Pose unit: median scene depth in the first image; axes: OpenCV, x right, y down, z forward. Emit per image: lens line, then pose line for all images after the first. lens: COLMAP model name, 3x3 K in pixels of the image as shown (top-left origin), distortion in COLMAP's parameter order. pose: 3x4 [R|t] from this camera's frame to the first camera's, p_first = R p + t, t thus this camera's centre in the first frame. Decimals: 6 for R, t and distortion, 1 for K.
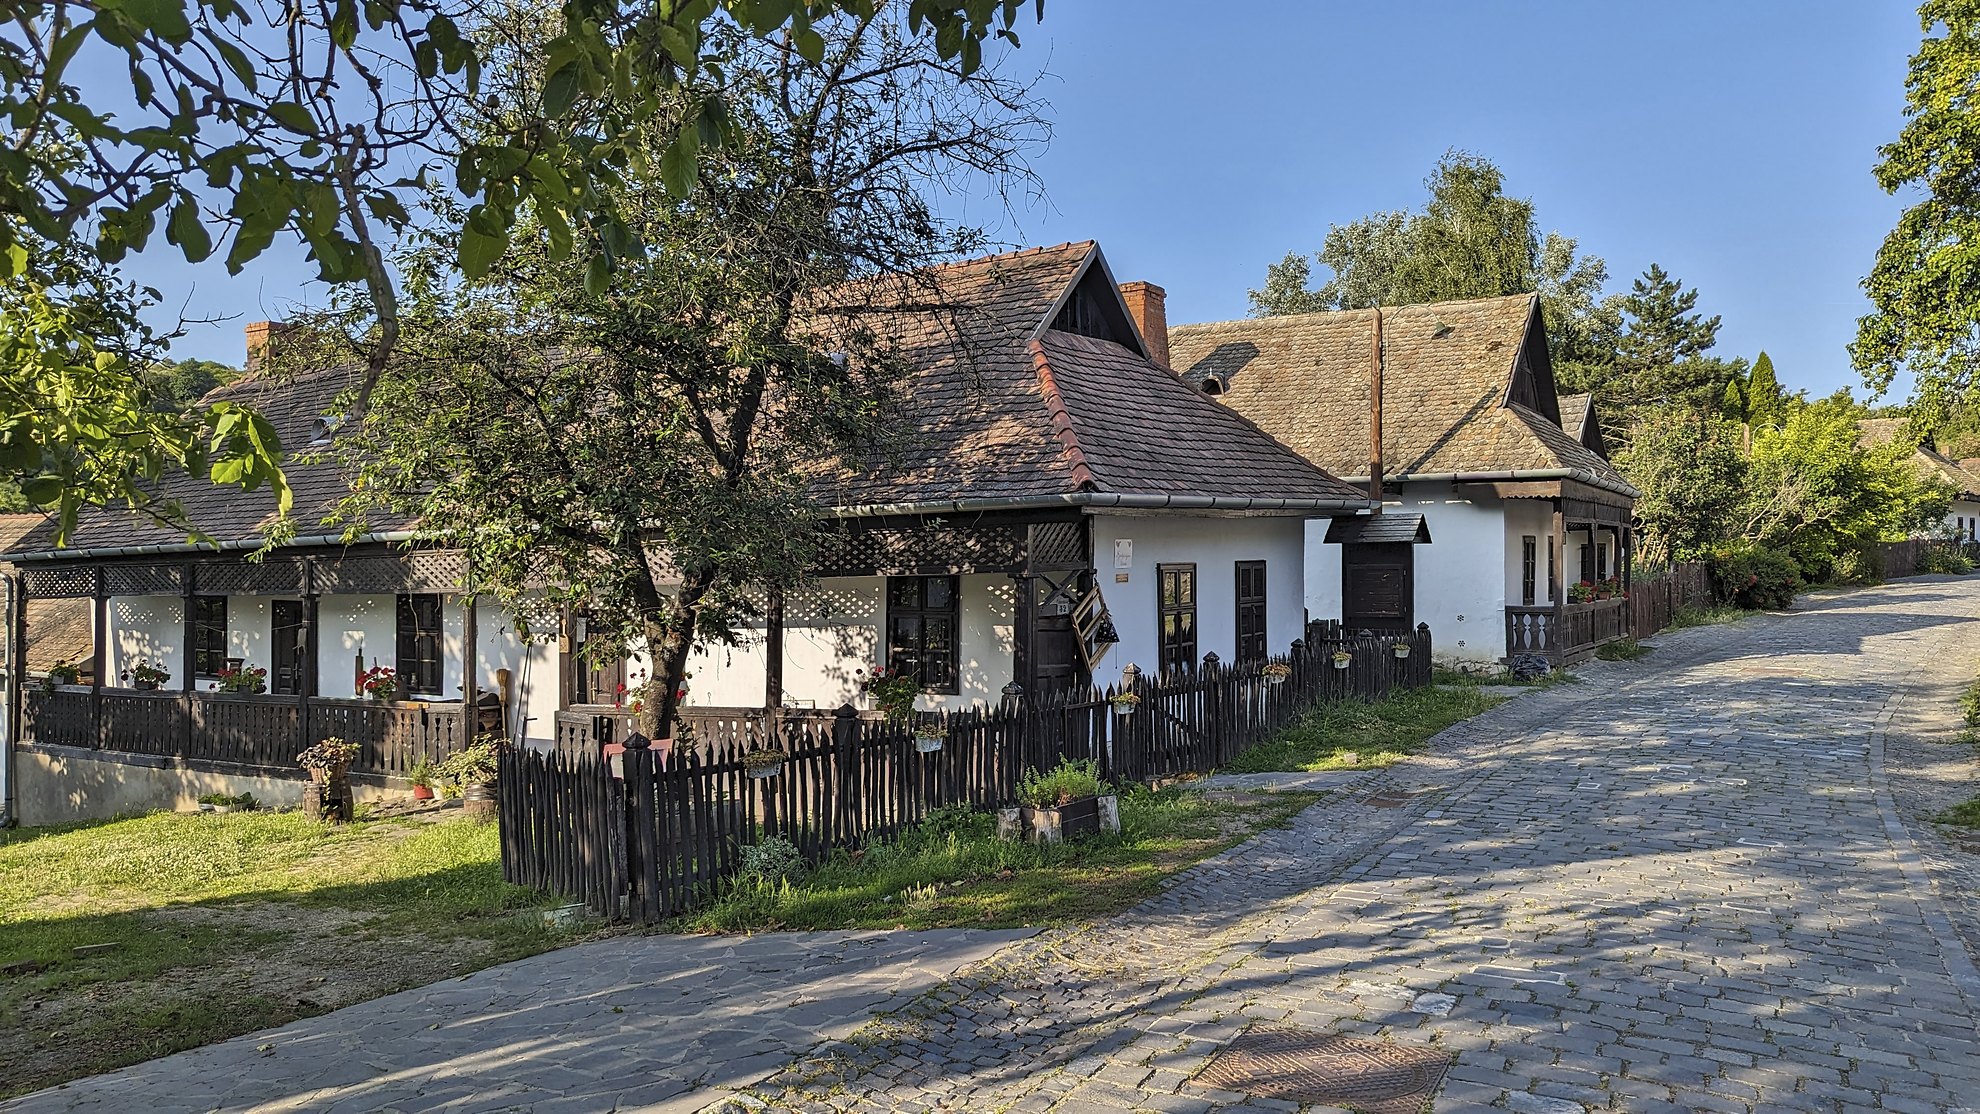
lens RADIAL K [[1419.5, 0, 991.0], [0, 1419.5, 553.9], [0, 0, 1]] dist [-0.003626, -0.000772]
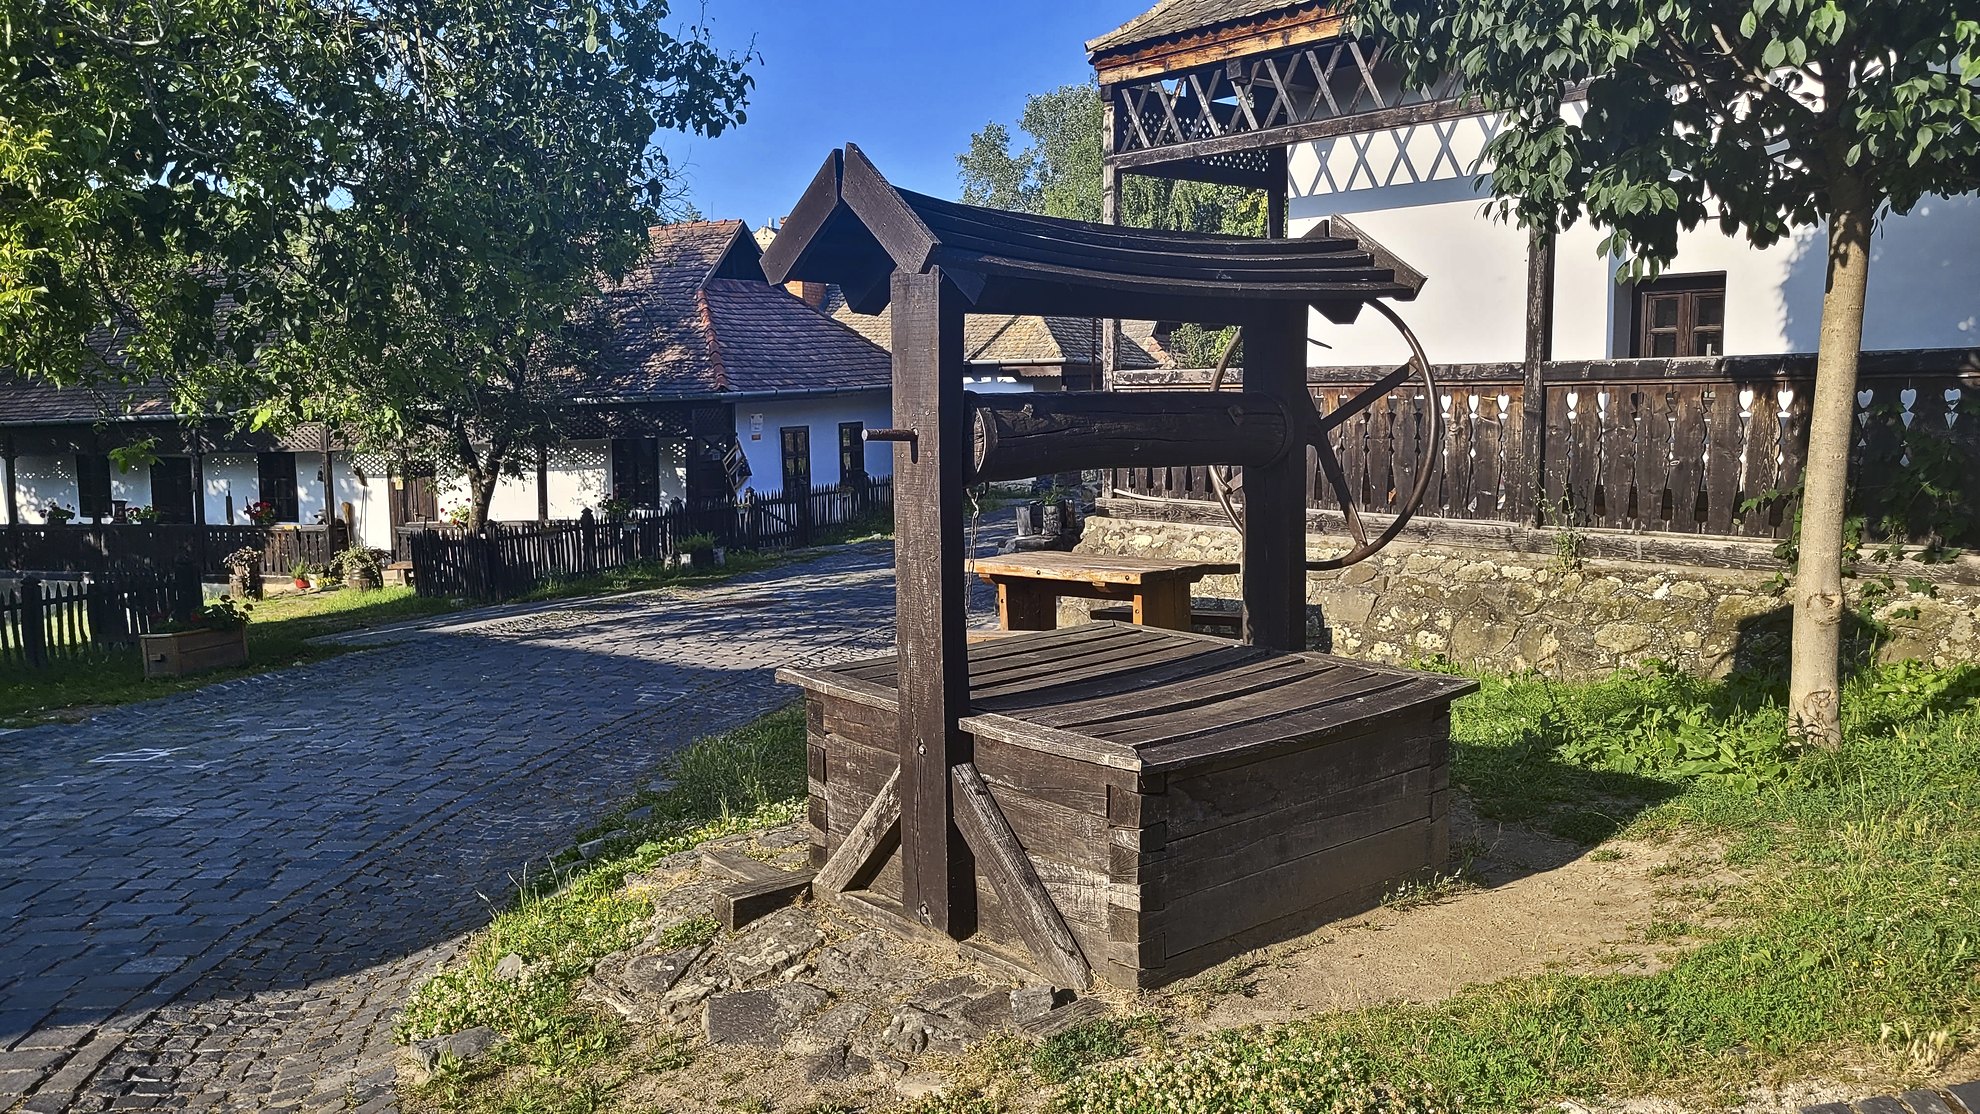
lens RADIAL K [[1534.3, 0, 988.7], [0, 1534.3, 559.2], [0, 0, 1]] dist [0.060358, 0.001506]
pose [[0.988435, -0.029629, 0.148724, 0.090408], [0.013045, 0.993704, 0.111272, -0.038162], [-0.151085, -0.108045, 0.982598, -0.835907]]
